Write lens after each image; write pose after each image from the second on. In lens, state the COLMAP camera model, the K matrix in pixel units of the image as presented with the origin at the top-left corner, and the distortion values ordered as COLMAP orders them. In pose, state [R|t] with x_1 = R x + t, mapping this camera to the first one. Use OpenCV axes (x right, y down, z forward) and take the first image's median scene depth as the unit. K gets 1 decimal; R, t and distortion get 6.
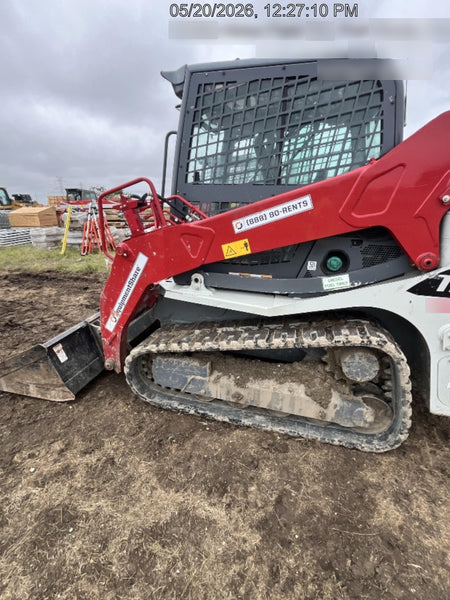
lens RADIAL K [[273.3, 0, 218.9], [0, 273.3, 291.2], [0, 0, 1]] dist [-0.013022, -0.000284]
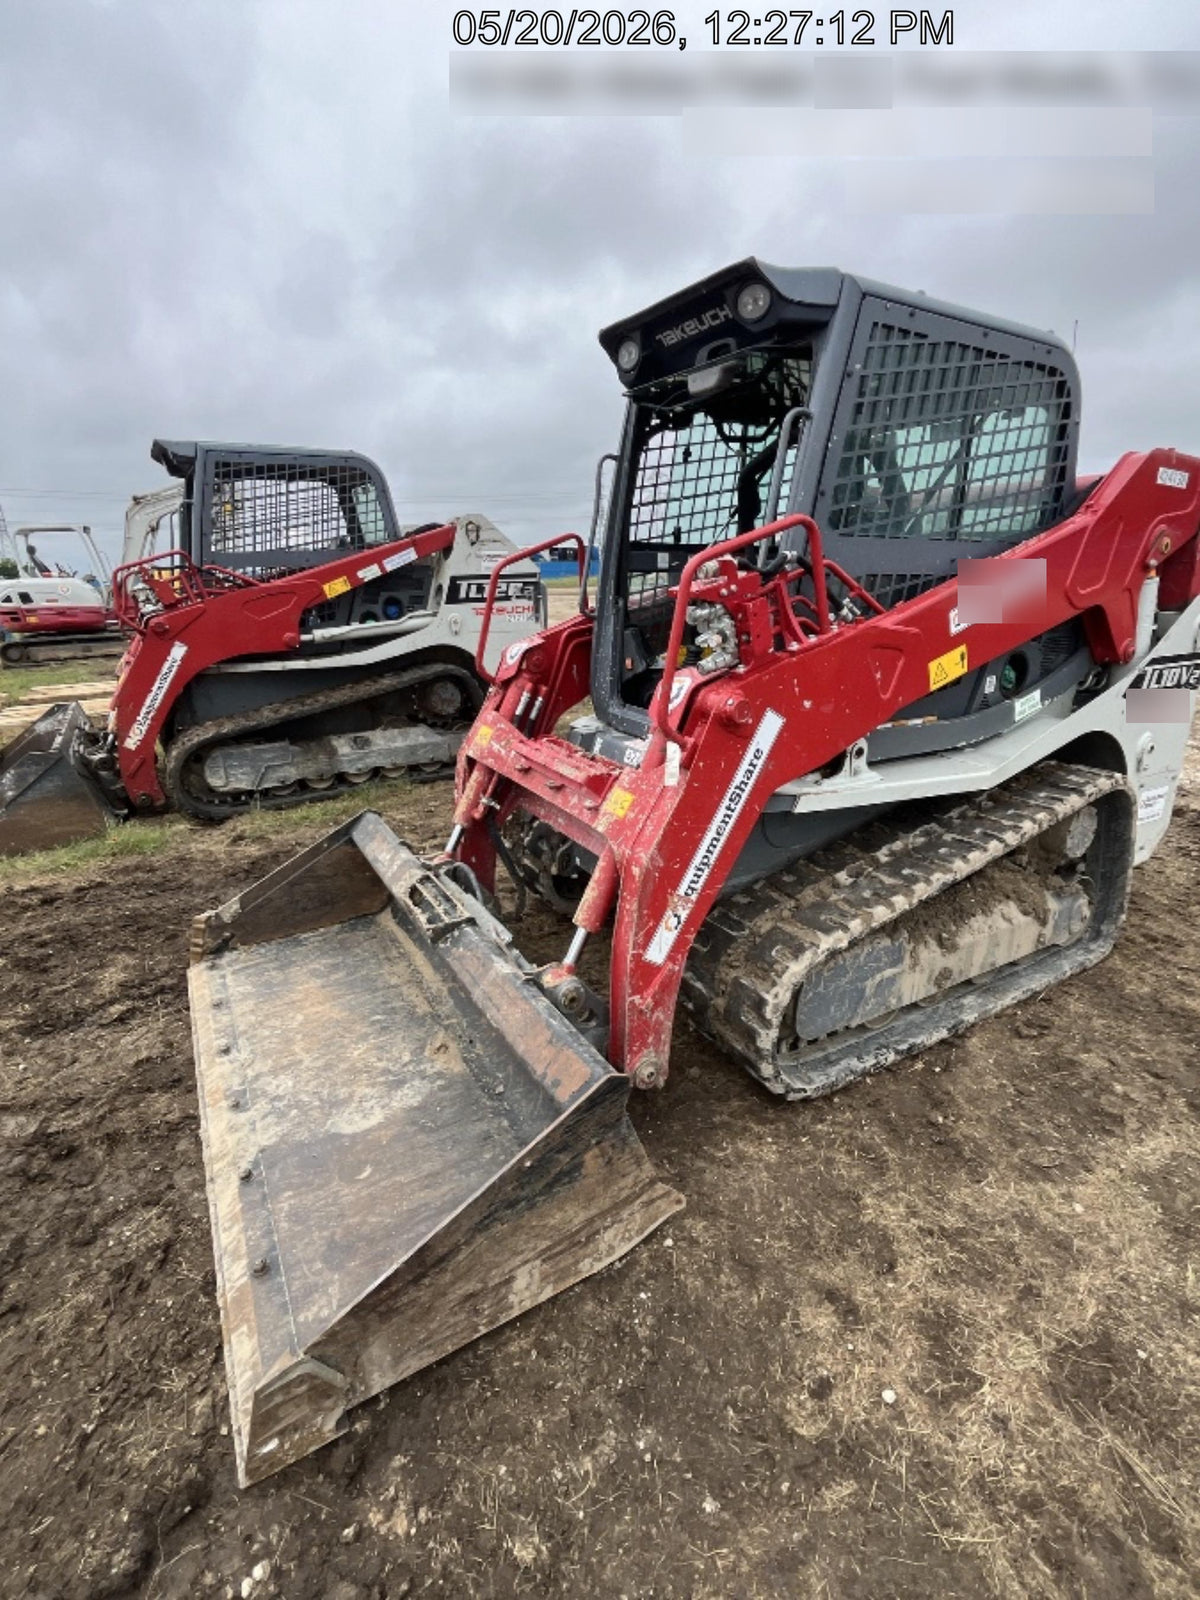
lens RADIAL K [[728.9, 0, 583.7], [0, 728.9, 776.6], [0, 0, 1]] dist [-0.013022, -0.000284]
pose [[0.718046, -0.200815, 0.666395, -1.154552], [0.237135, 0.970771, 0.037022, -0.147019], [-0.654352, 0.131442, 0.744679, 0.423160]]
